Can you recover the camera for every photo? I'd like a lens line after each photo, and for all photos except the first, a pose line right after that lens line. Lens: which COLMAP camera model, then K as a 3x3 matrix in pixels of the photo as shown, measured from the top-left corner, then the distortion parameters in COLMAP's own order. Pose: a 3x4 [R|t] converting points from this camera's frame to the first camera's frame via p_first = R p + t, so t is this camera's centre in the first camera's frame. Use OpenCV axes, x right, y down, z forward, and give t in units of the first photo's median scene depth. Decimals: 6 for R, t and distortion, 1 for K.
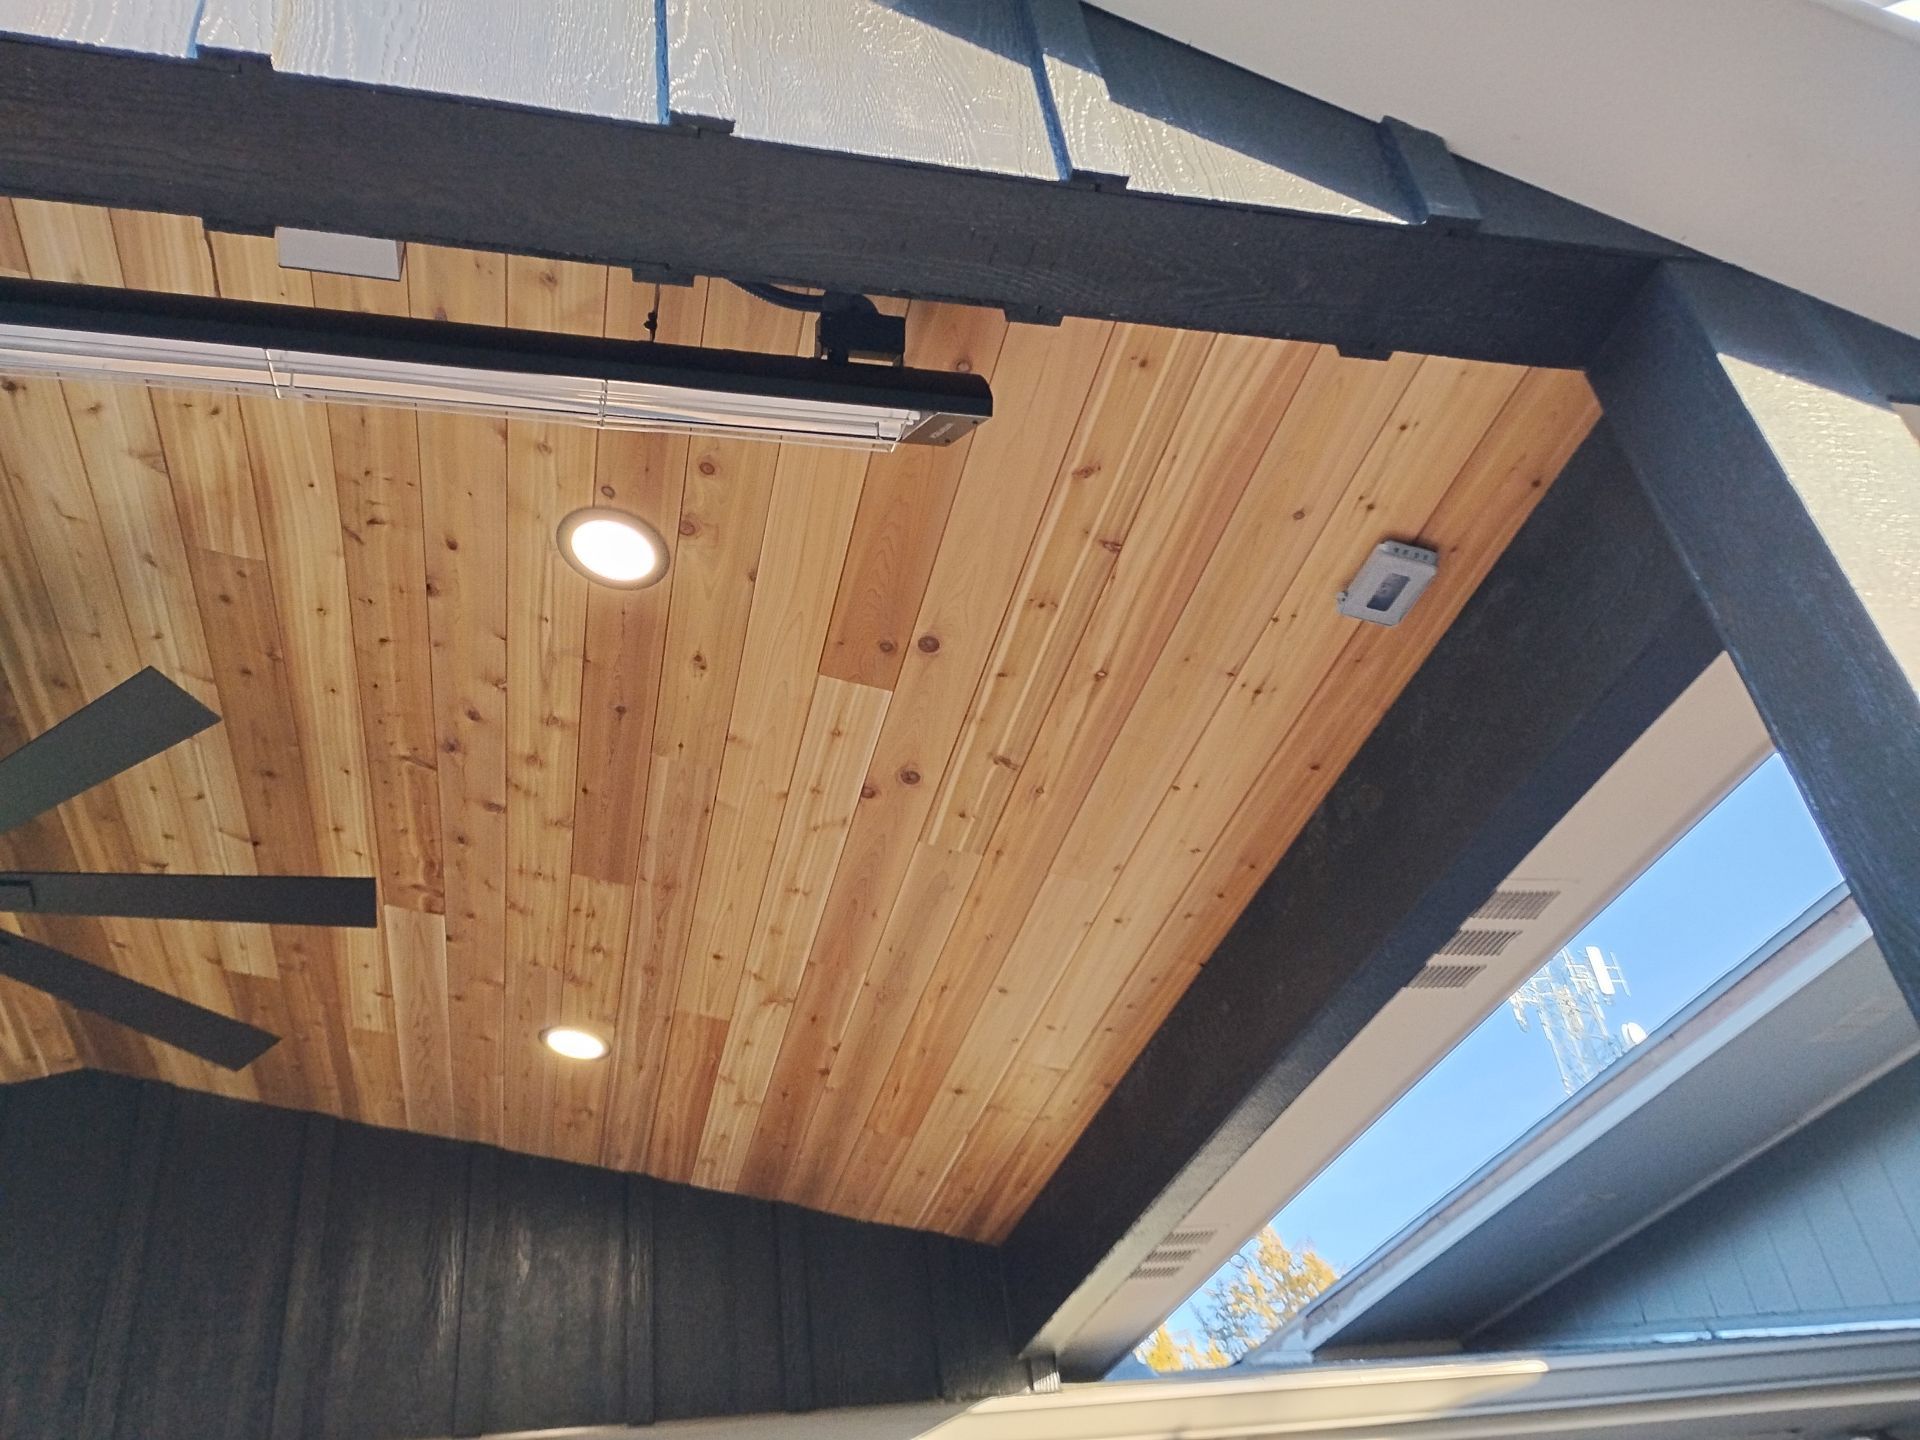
lens RADIAL K [[1554.2, 0, 950.8], [0, 1554.2, 739.5], [0, 0, 1]] dist [0.068021, -0.077803]
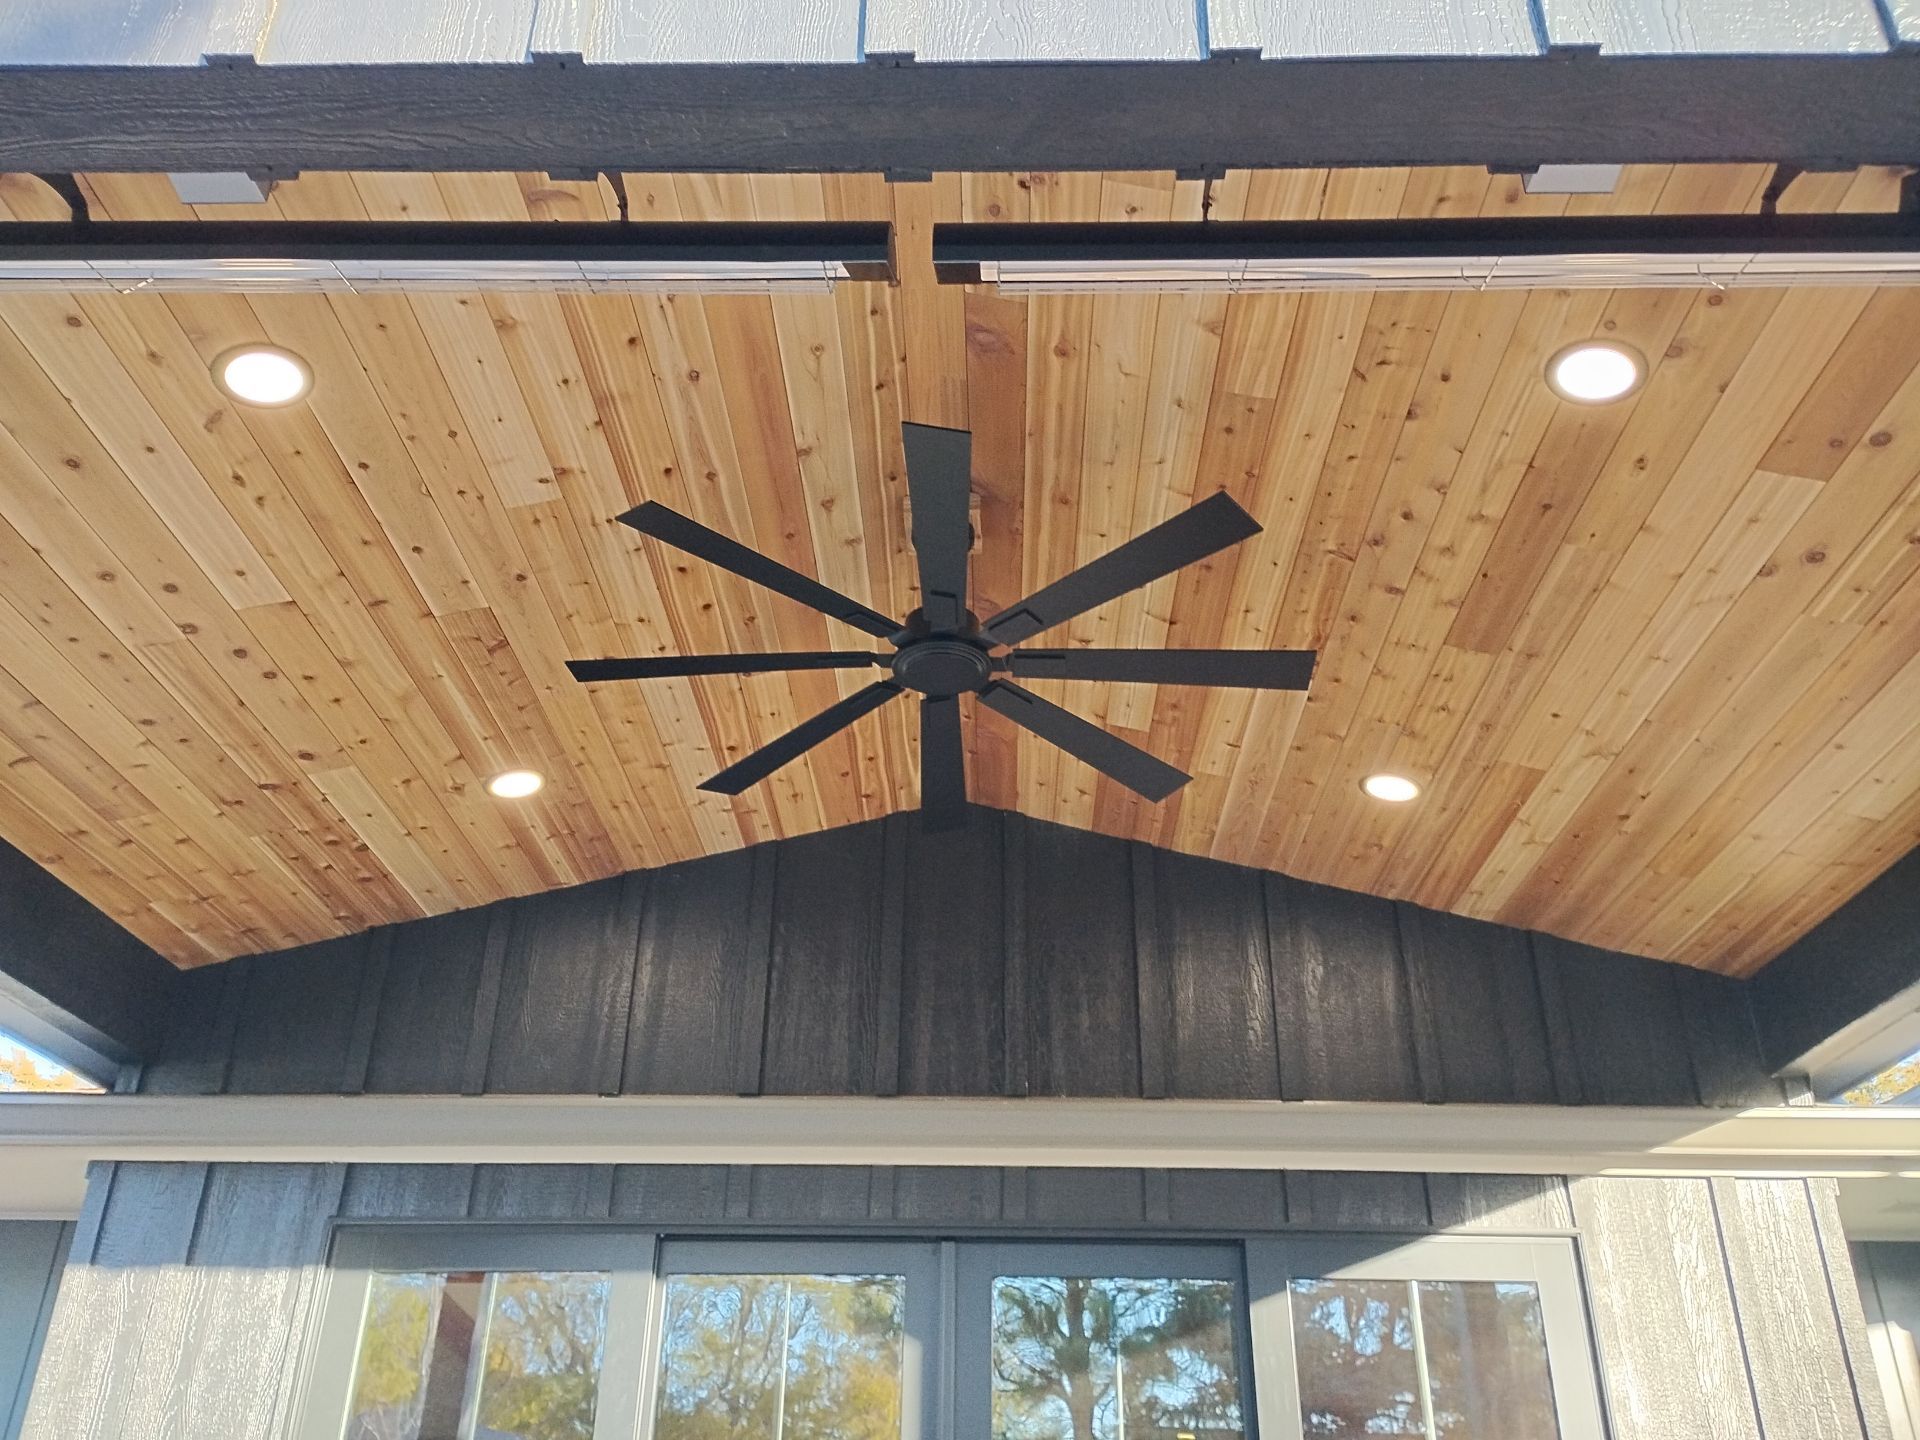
lens RADIAL K [[1554.2, 0, 968.1], [0, 1554.2, 728.6], [0, 0, 1]] dist [0.068021, -0.077803]
pose [[0.961181, 0.004779, -0.275878, -0.234493], [0.034922, 0.989702, 0.138814, -0.025199], [0.273700, -0.143060, 0.951116, -0.206886]]
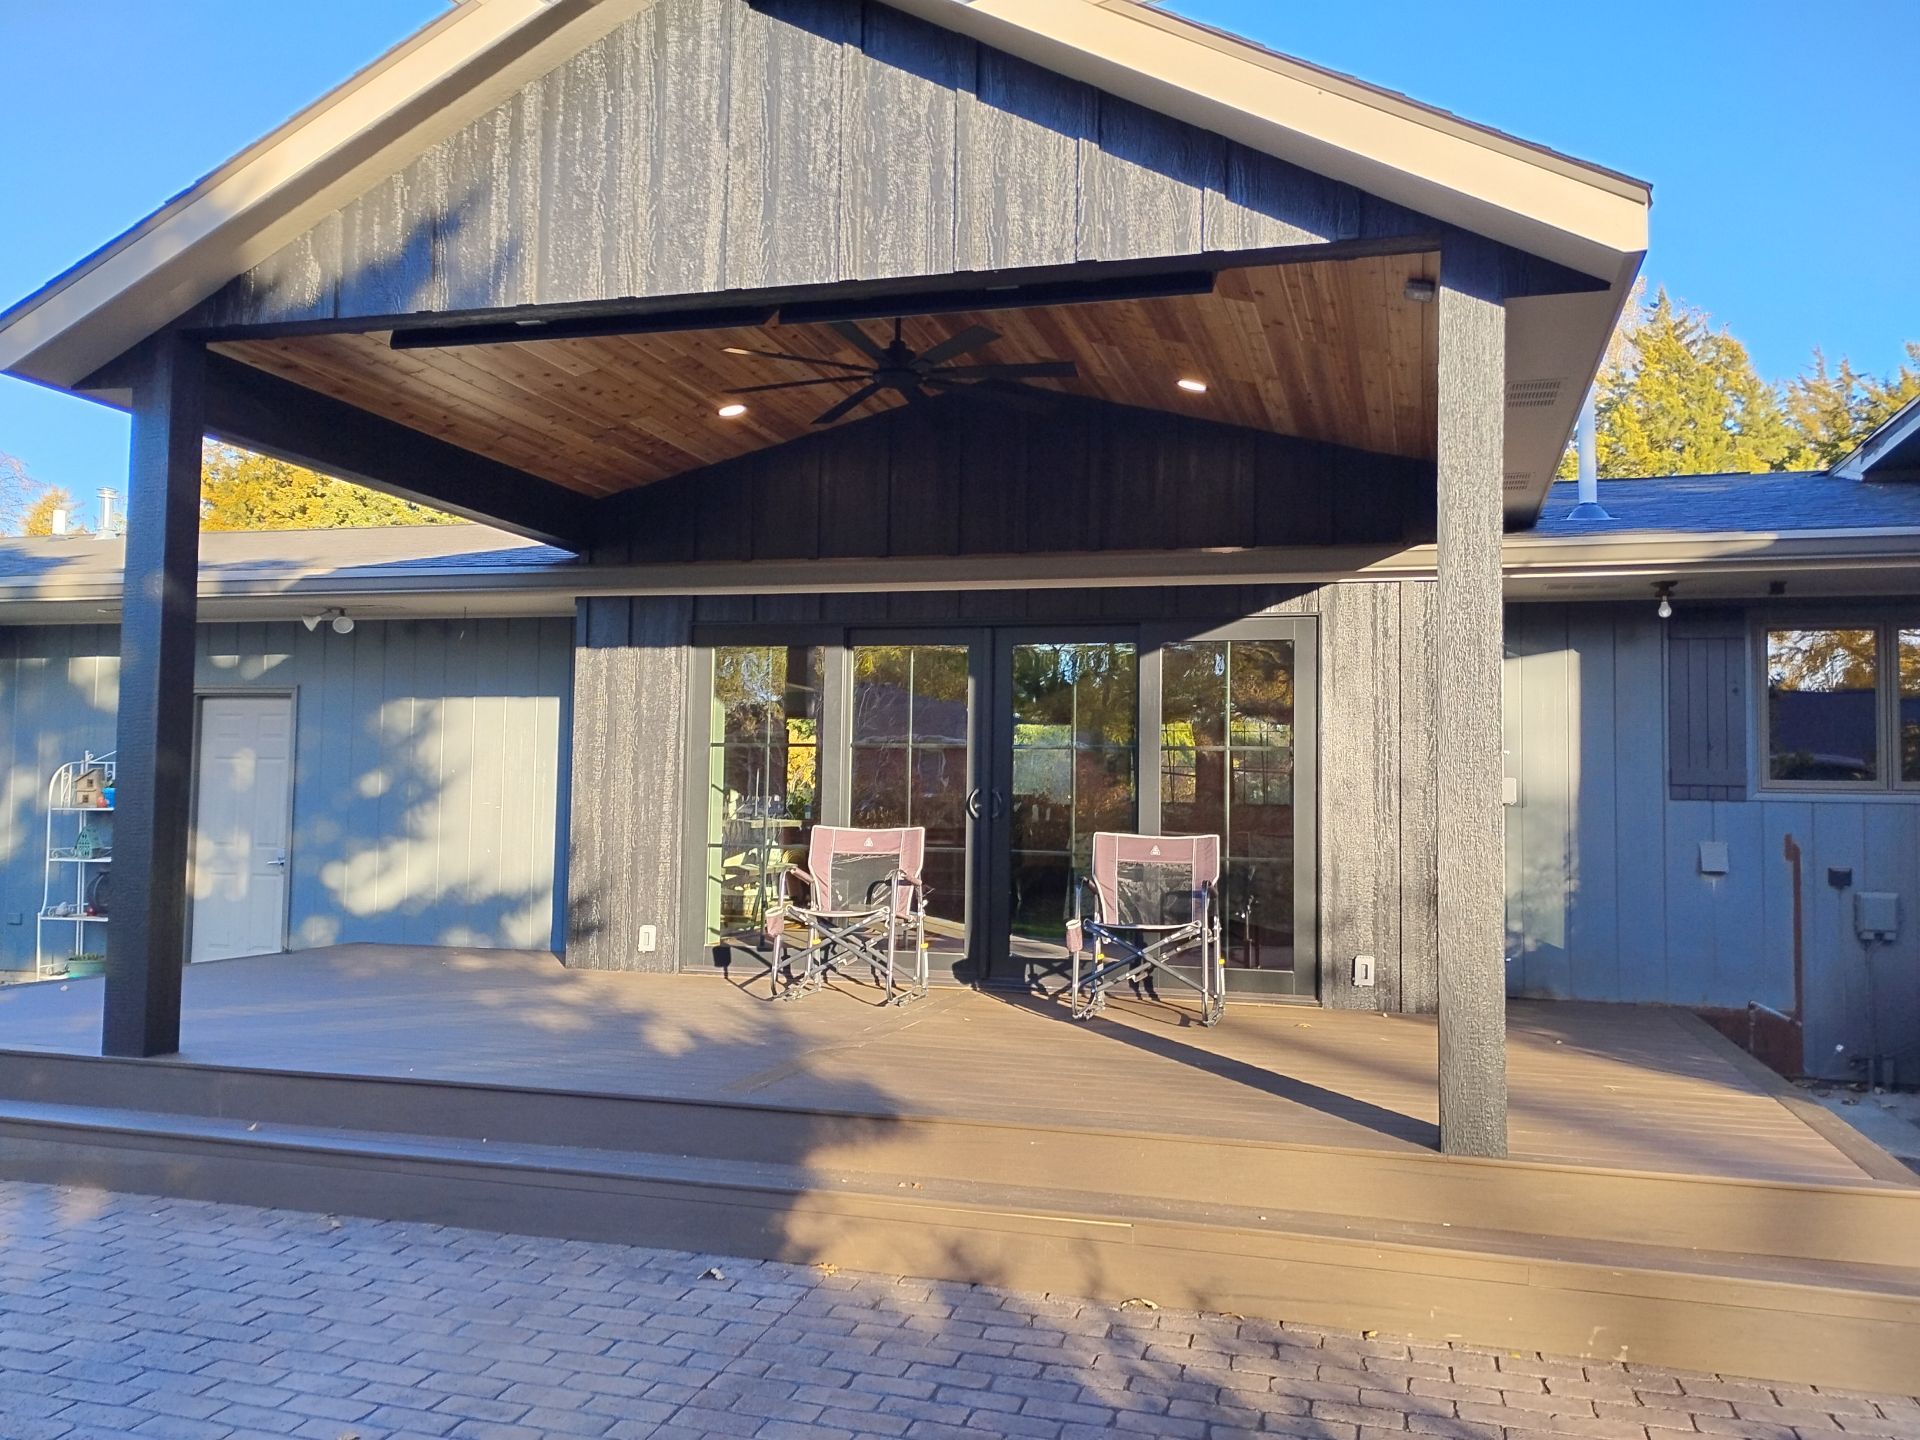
lens RADIAL K [[1554.2, 0, 966.9], [0, 1554.2, 701.2], [0, 0, 1]] dist [0.068021, -0.077803]
pose [[0.865071, 0.106591, -0.490194, 0.587326], [0.183517, 0.842187, 0.506994, -0.582614], [0.466876, -0.528545, 0.708990, -0.864259]]
